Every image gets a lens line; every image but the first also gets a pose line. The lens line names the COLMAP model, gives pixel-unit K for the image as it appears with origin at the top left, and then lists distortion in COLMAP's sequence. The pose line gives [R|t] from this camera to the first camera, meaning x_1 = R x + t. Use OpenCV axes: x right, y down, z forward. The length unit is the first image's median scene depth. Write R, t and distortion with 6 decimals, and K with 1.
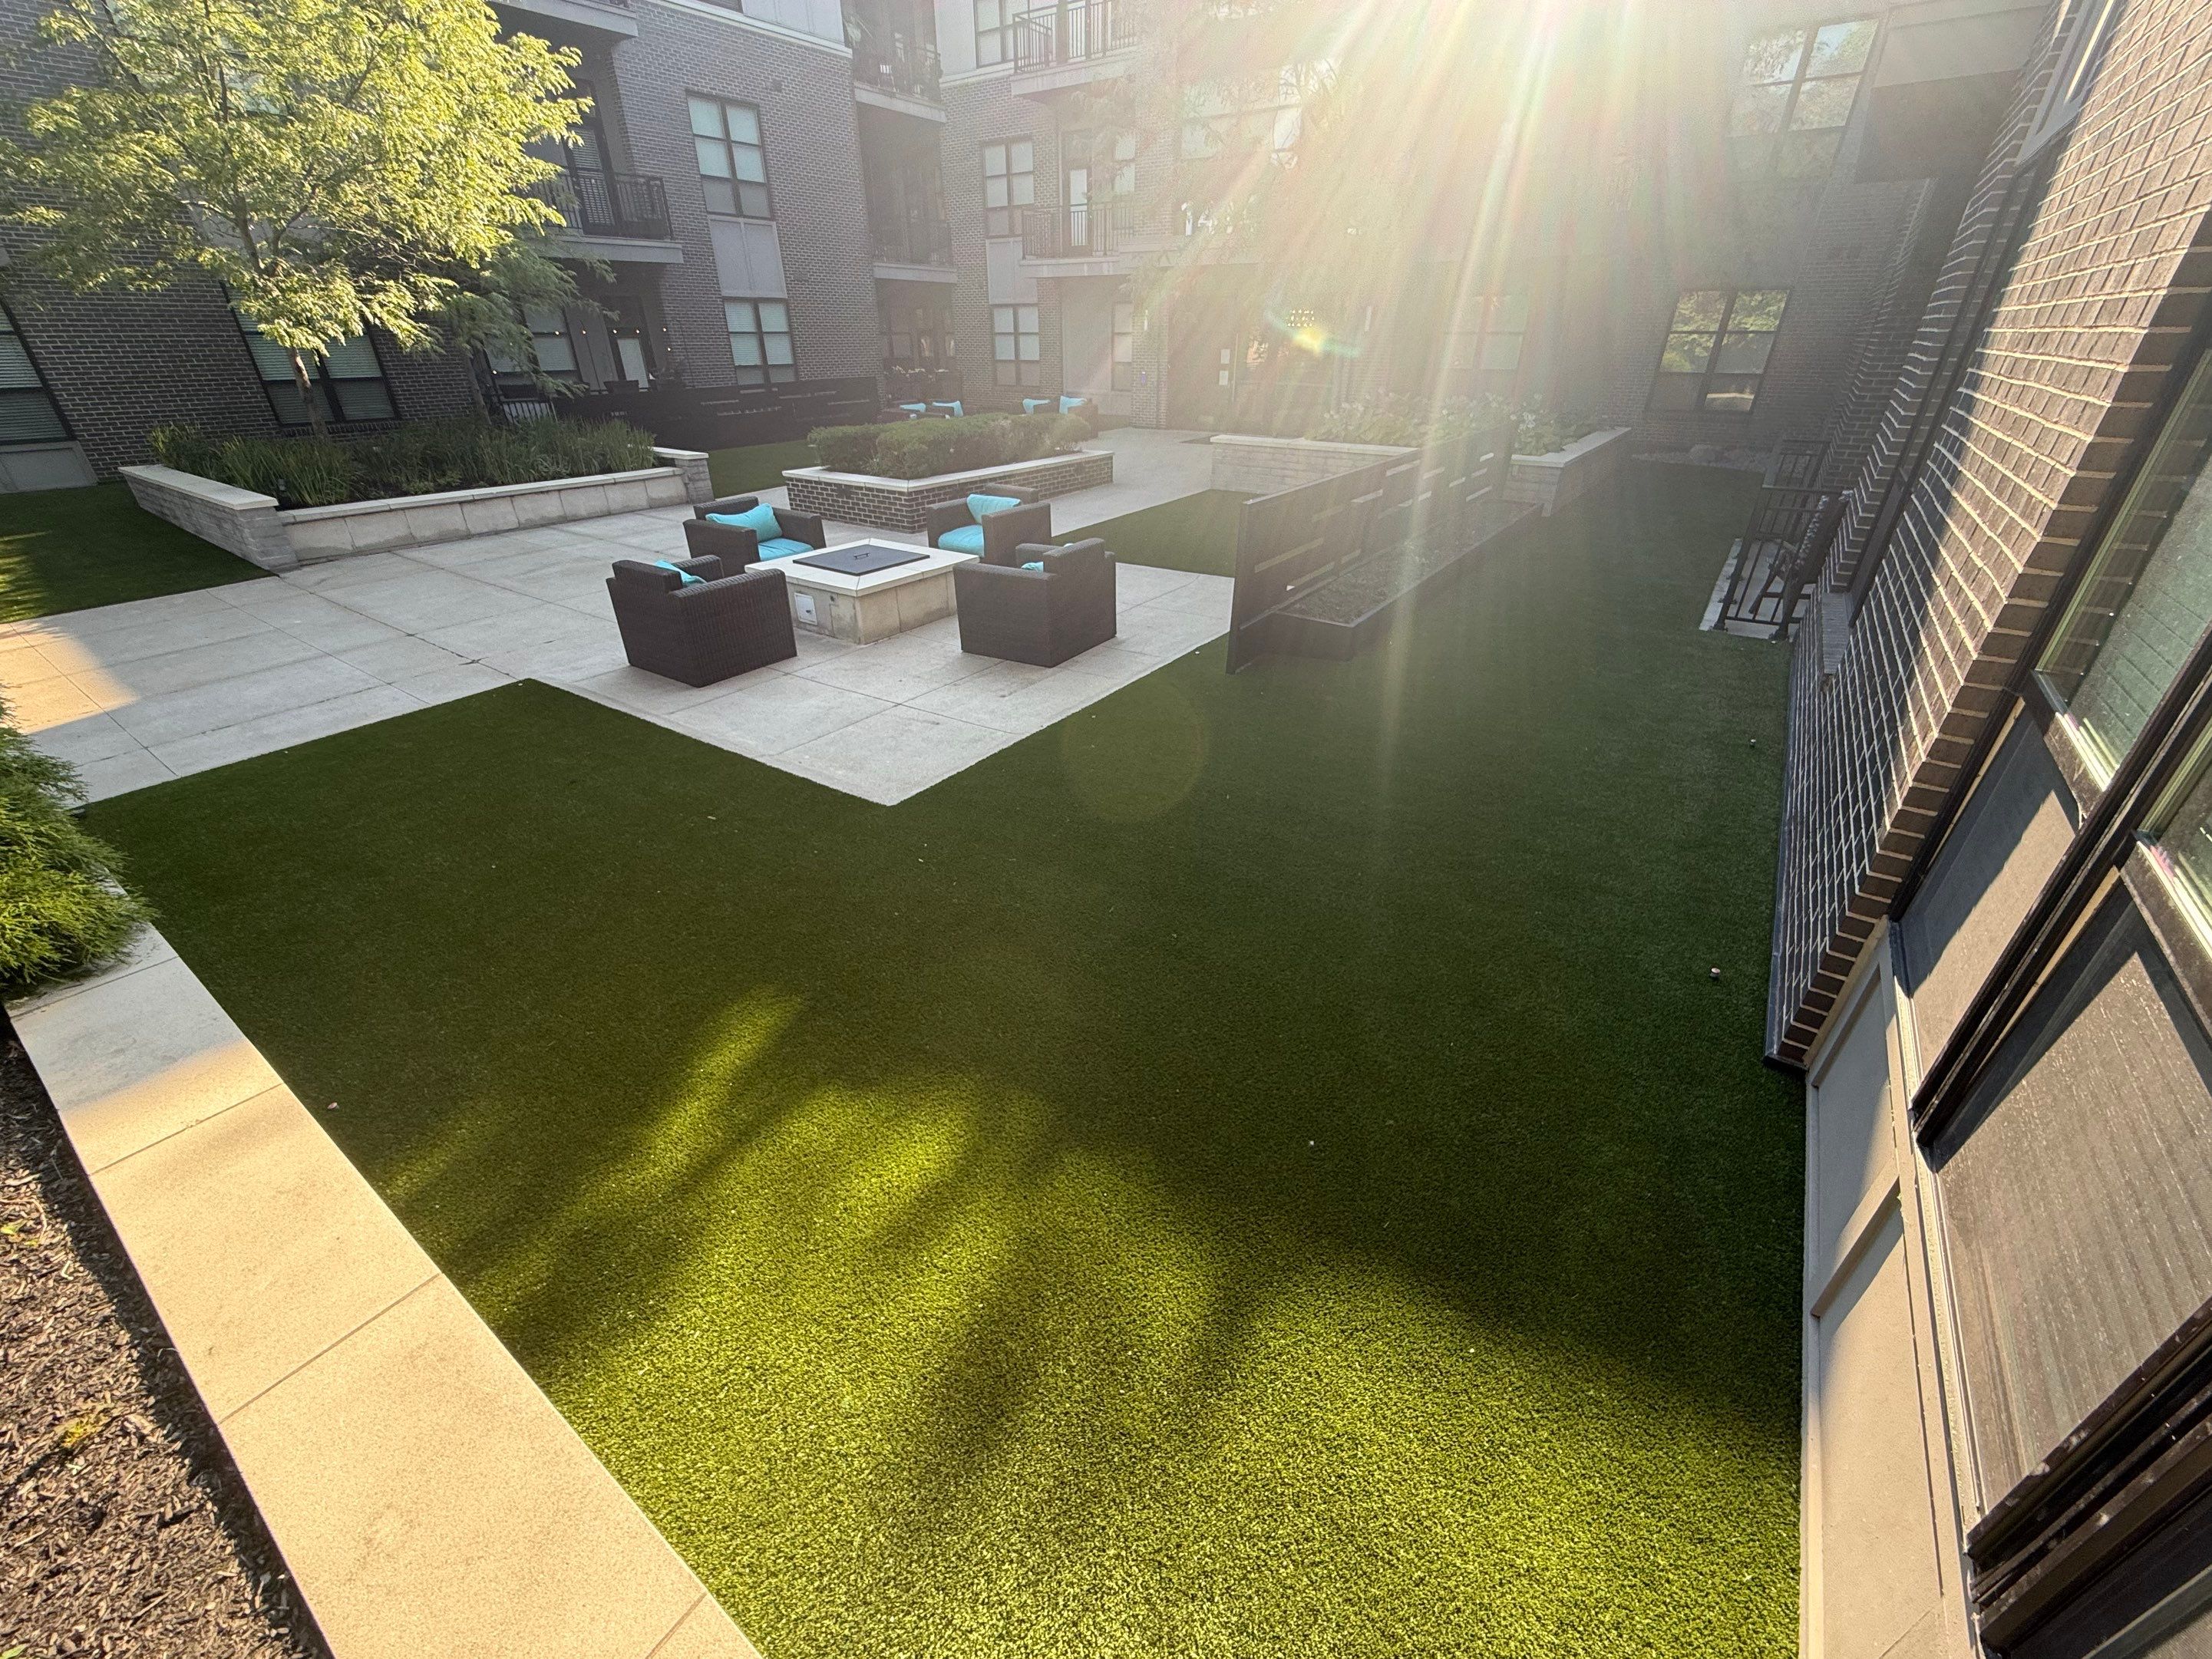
lens RADIAL K [[879.9, 0, 1091.9], [0, 879.9, 821.8], [0, 0, 1]] dist [-0.001409, -0.000493]
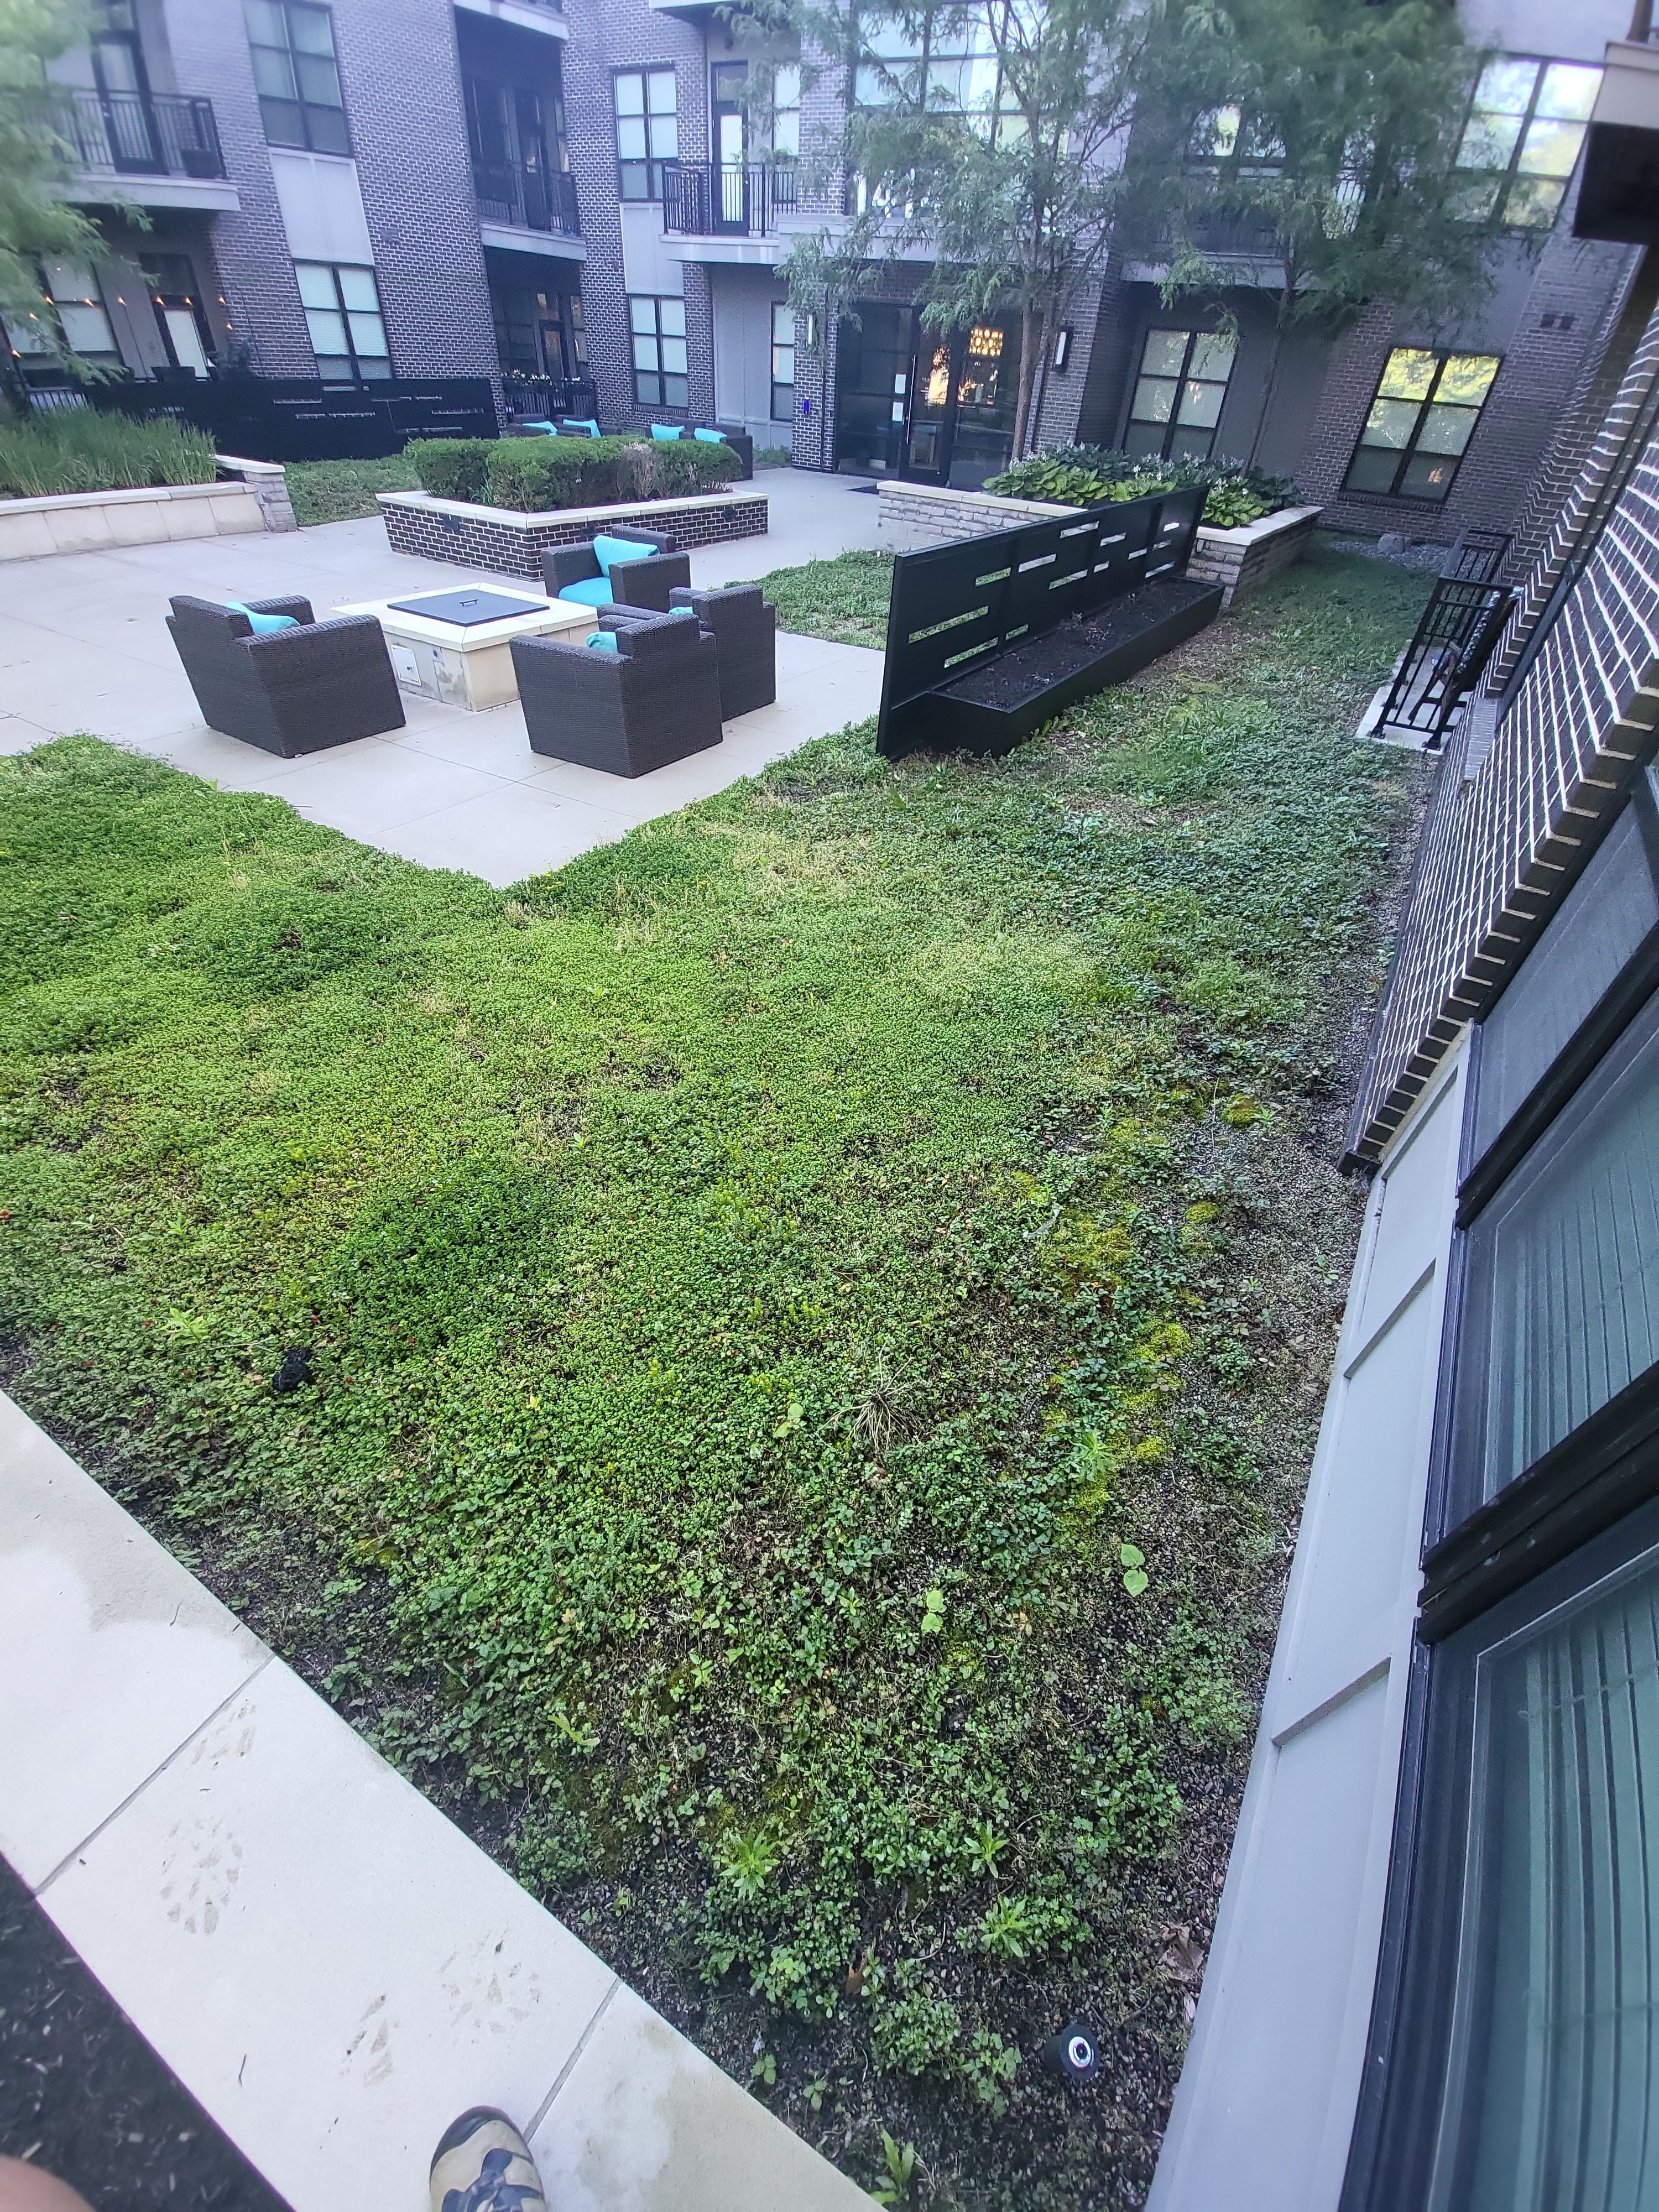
lens RADIAL K [[868.3, 0, 843.0], [0, 868.3, 1121.2], [0, 0, 1]] dist [0.009038, -0.012522]
pose [[0.995100, -0.000998, 0.098868, 0.013336], [-0.020365, 0.976440, 0.214826, 0.004197], [-0.096753, -0.215787, 0.971635, 0.010282]]
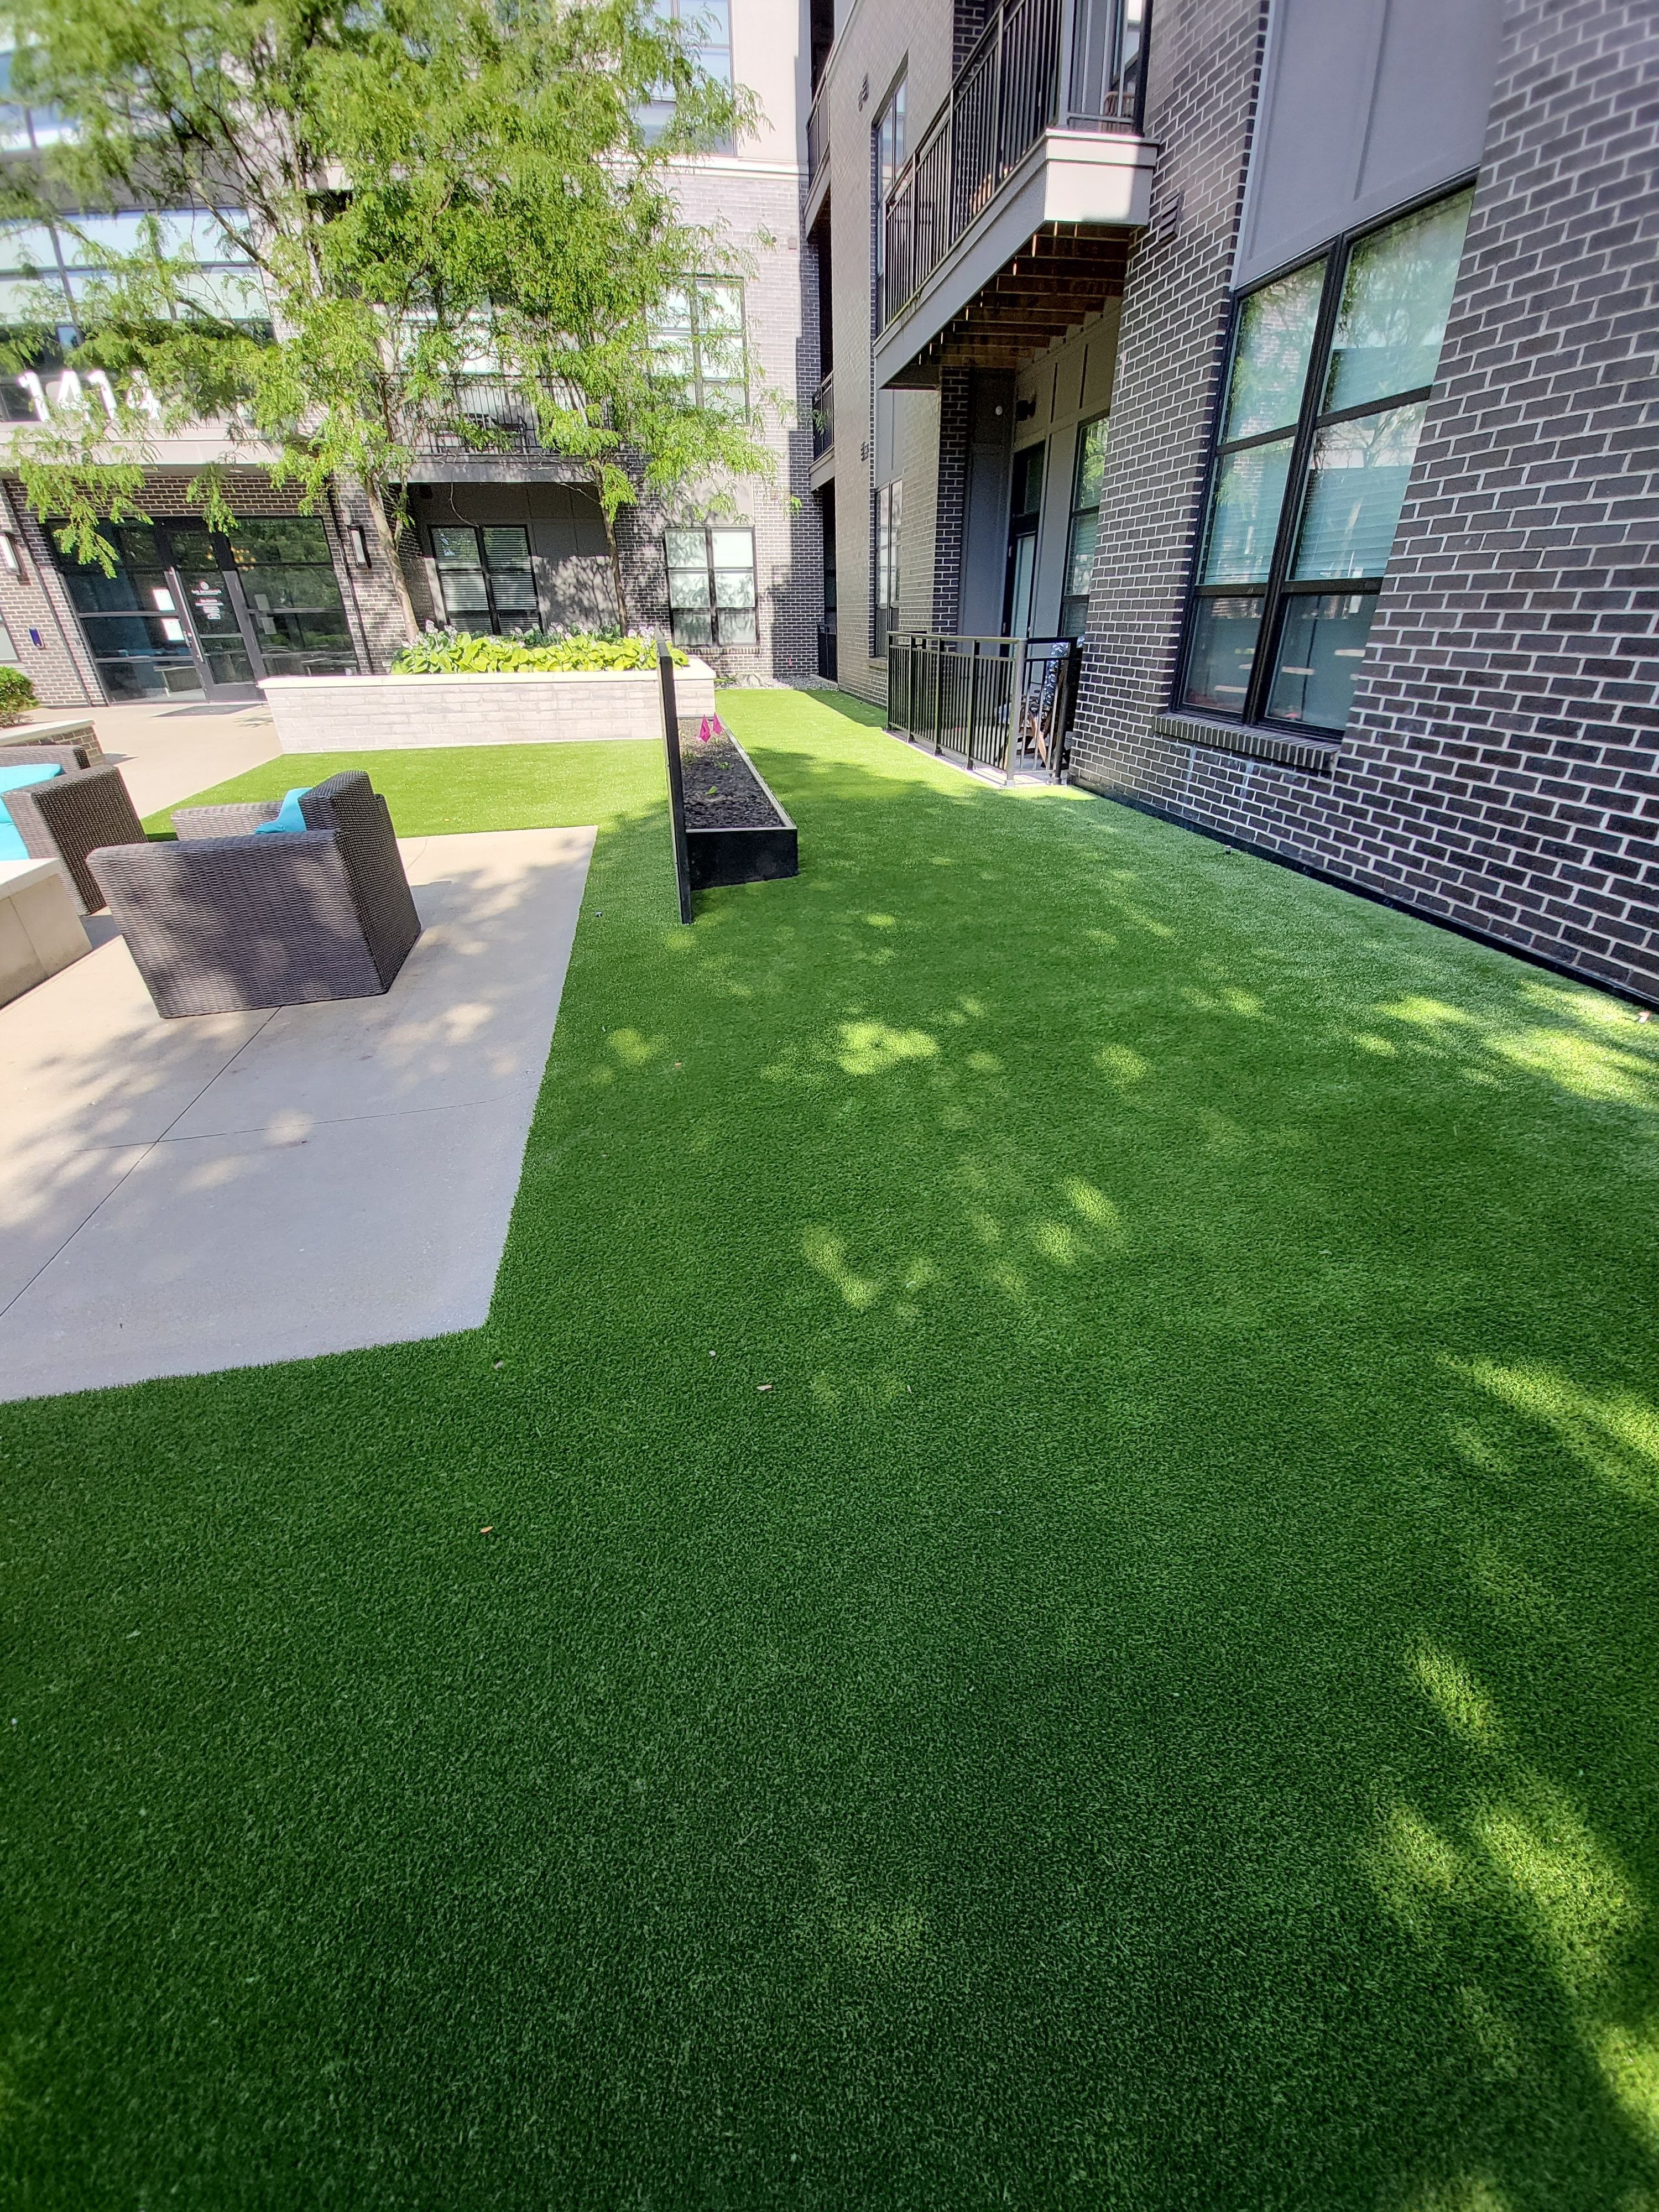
lens RADIAL K [[895.8, 0, 838.6], [0, 895.8, 1125.4], [0, 0, 1]] dist [0.002206, -0.009588]
pose [[0.694100, -0.360467, 0.623128, -0.112158], [0.357144, 0.923994, 0.136689, -0.034467], [-0.625038, 0.127670, 0.770083, 0.186003]]
